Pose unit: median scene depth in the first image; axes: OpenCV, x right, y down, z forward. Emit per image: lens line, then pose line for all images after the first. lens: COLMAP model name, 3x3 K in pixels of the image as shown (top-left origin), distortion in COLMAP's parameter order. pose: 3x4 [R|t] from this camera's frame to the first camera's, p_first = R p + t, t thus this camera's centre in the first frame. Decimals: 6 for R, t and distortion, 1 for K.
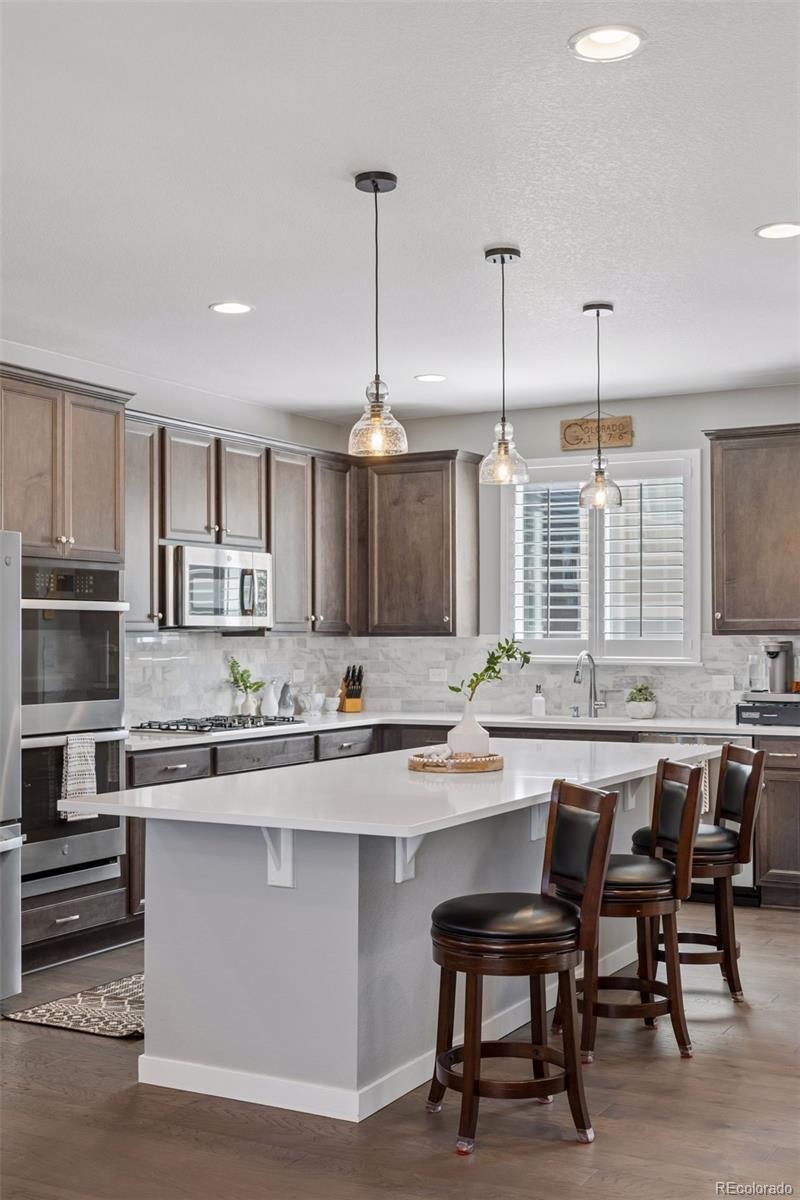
lens RADIAL K [[1402.1, 0, 400.0], [0, 1402.1, 614.7], [0, 0, 1]] dist [0.008914, 0.002889]
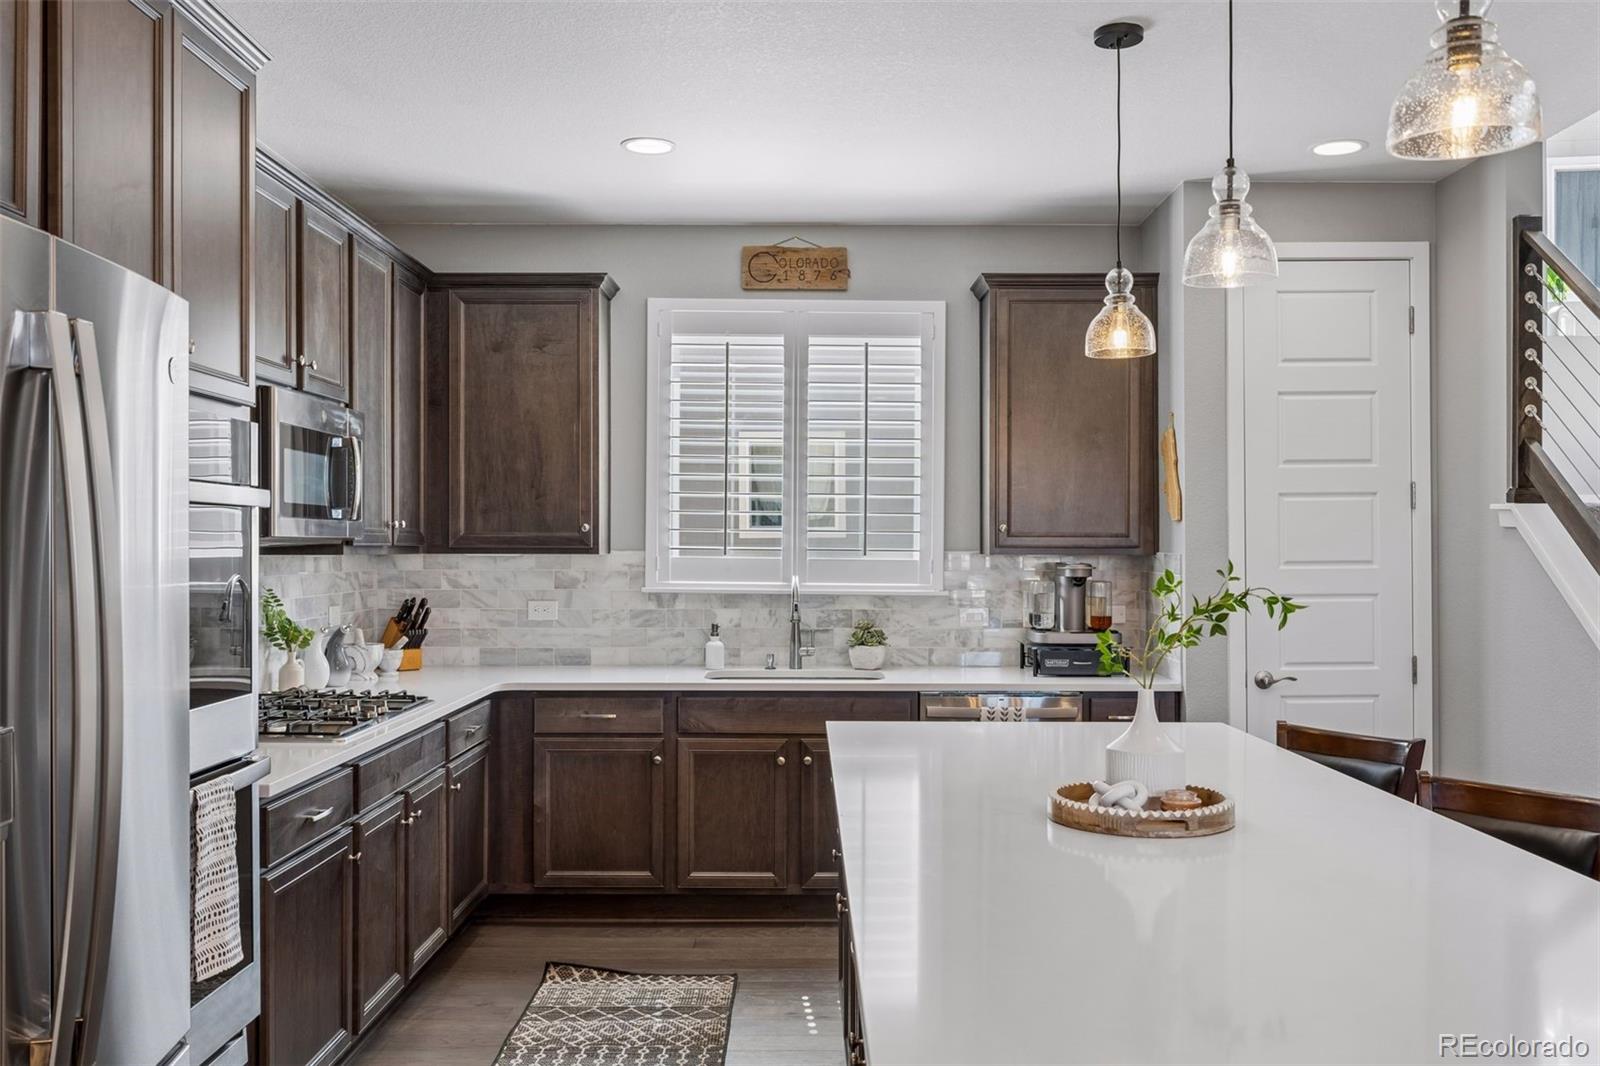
lens RADIAL K [[1407.3, 0, 801.1], [0, 1407.3, 541.3], [0, 0, 1]] dist [-0.001812, -0.006104]
pose [[0.875748, 0.005944, 0.482733, -0.221216], [-0.013086, 0.999849, 0.011427, 0.000635], [-0.482592, -0.016324, 0.875693, 0.408718]]
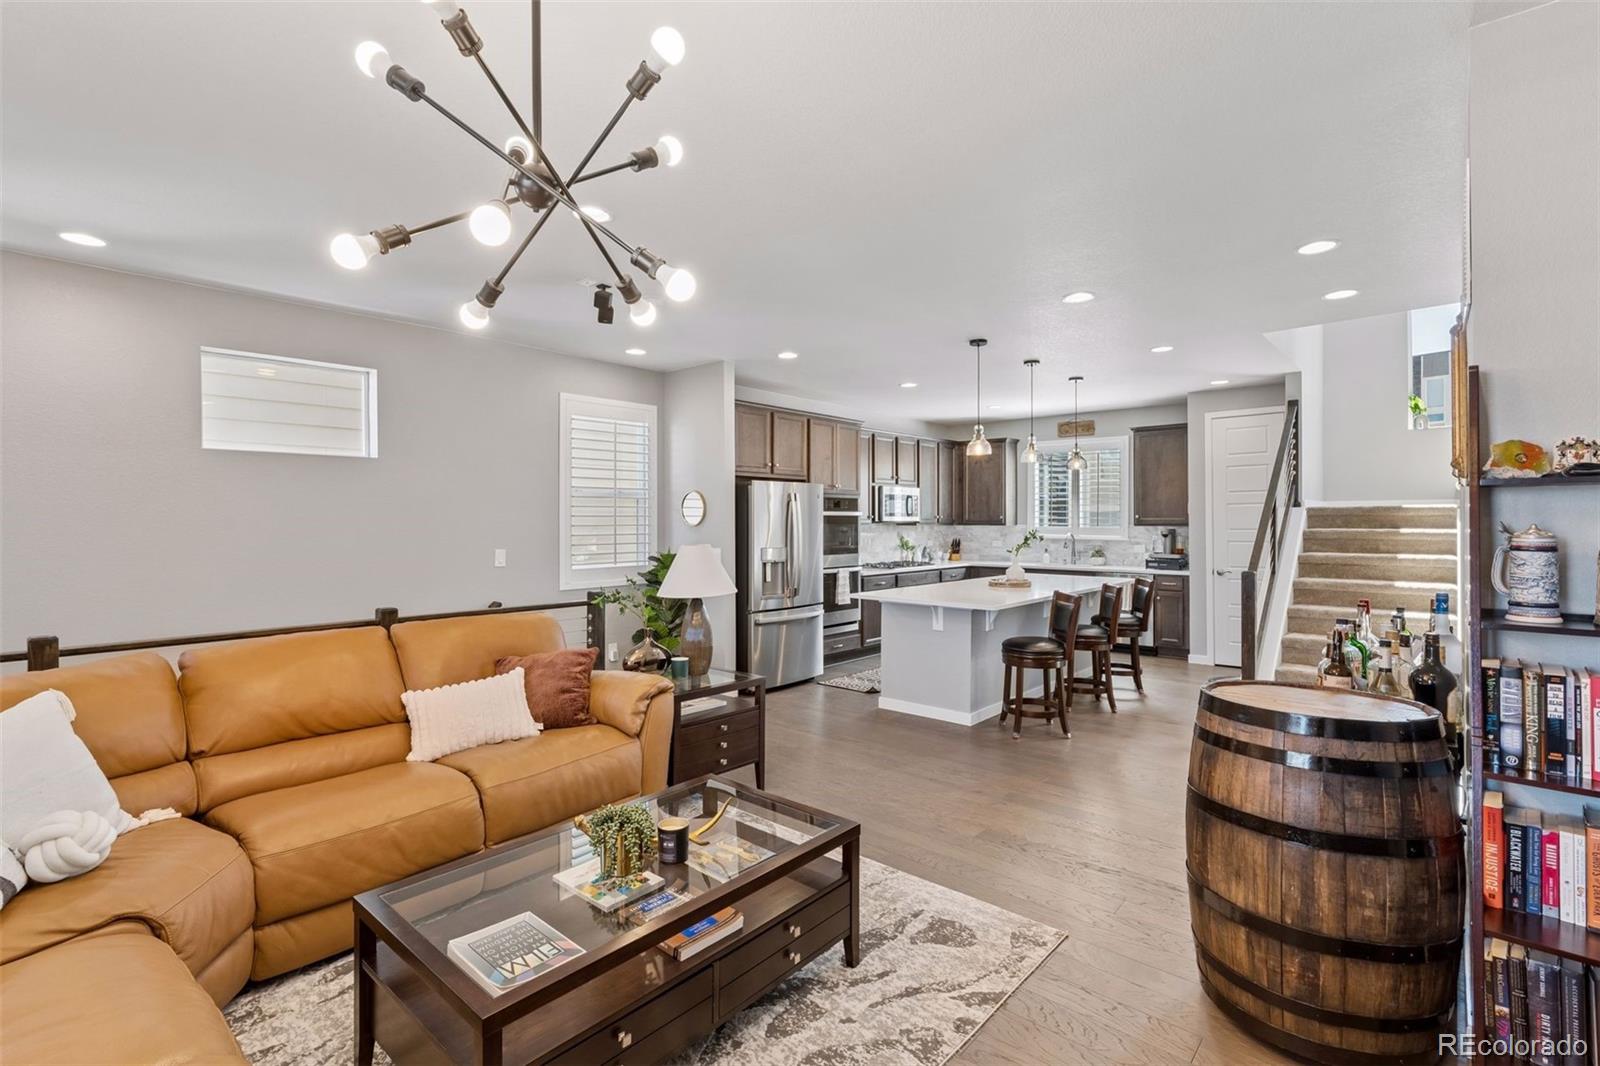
lens RADIAL K [[735.1, 0, 805.1], [0, 735.1, 518.8], [0, 0, 1]] dist [0.003352, 0.000182]
pose [[0.976682, 0.002372, -0.214678, -0.020233], [0.000882, 0.999886, 0.015060, -0.013110], [0.214689, -0.014899, 0.976569, -0.174180]]
